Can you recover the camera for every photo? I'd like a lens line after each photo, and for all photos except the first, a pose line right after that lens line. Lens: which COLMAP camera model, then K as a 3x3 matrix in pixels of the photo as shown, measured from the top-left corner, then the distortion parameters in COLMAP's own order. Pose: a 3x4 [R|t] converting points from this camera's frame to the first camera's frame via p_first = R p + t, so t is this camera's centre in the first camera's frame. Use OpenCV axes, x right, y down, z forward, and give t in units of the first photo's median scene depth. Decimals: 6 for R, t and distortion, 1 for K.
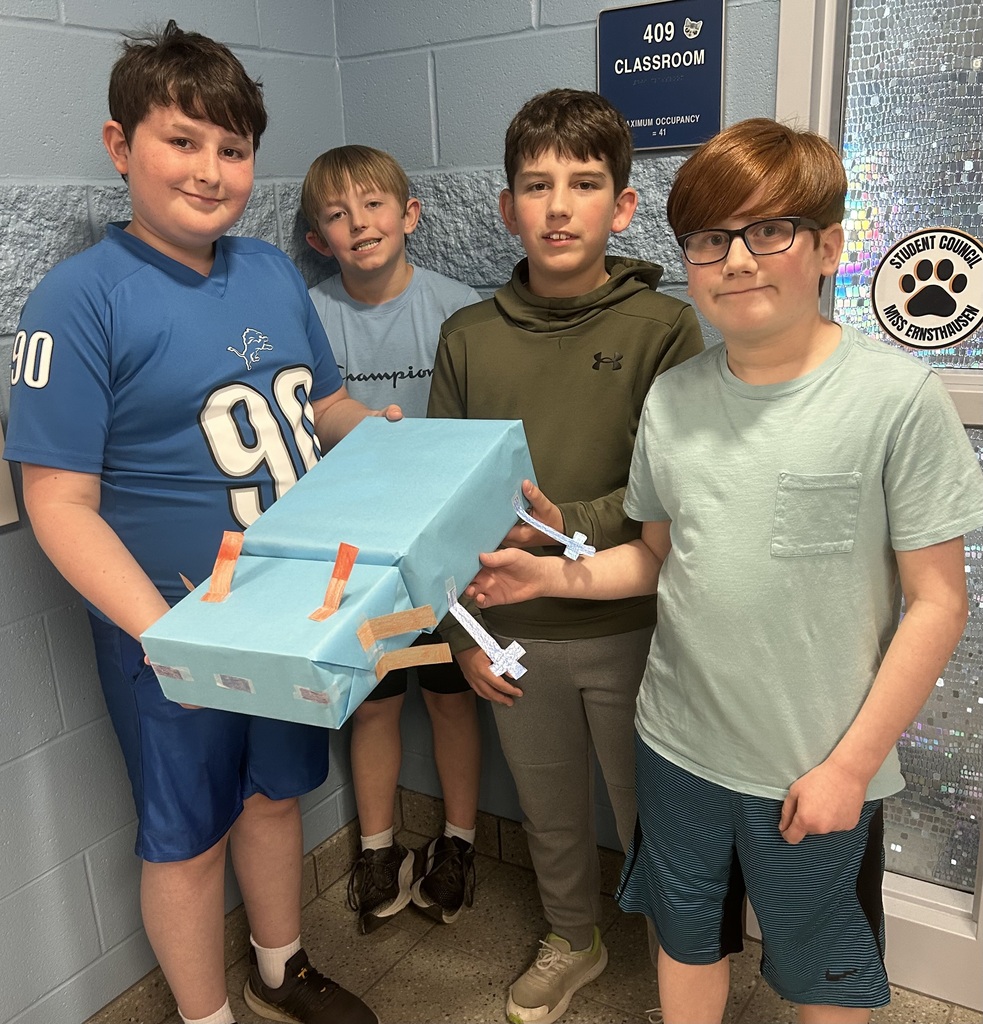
lens RADIAL K [[1103.0, 0, 461.9], [0, 1103.0, 563.8], [0, 0, 1]] dist [-0.017987, 0.038738]
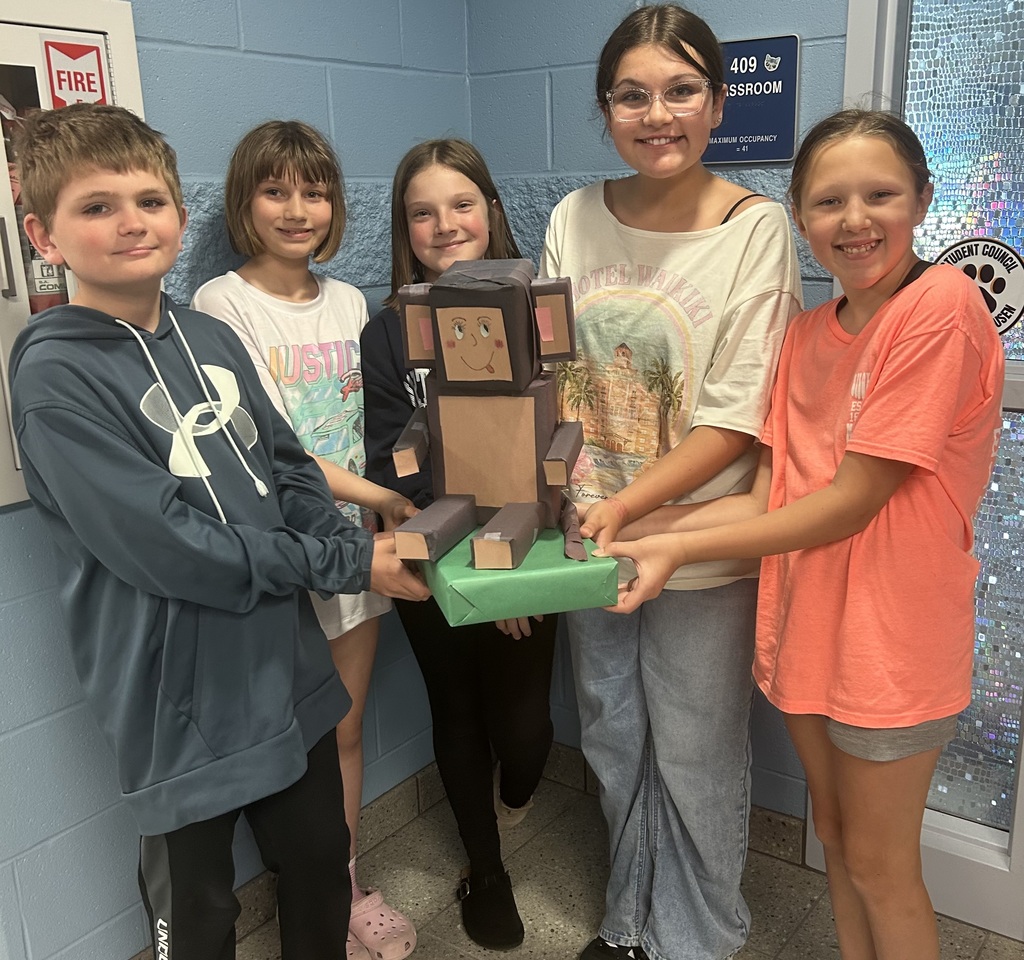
lens RADIAL K [[1083.2, 0, 528.5], [0, 1083.2, 489.9], [0, 0, 1]] dist [0.007688, -0.002687]
pose [[0.998614, 0.036864, -0.037553, 0.010867], [-0.038492, 0.998308, -0.043591, 0.025725], [0.035882, 0.044976, 0.998343, -0.135143]]
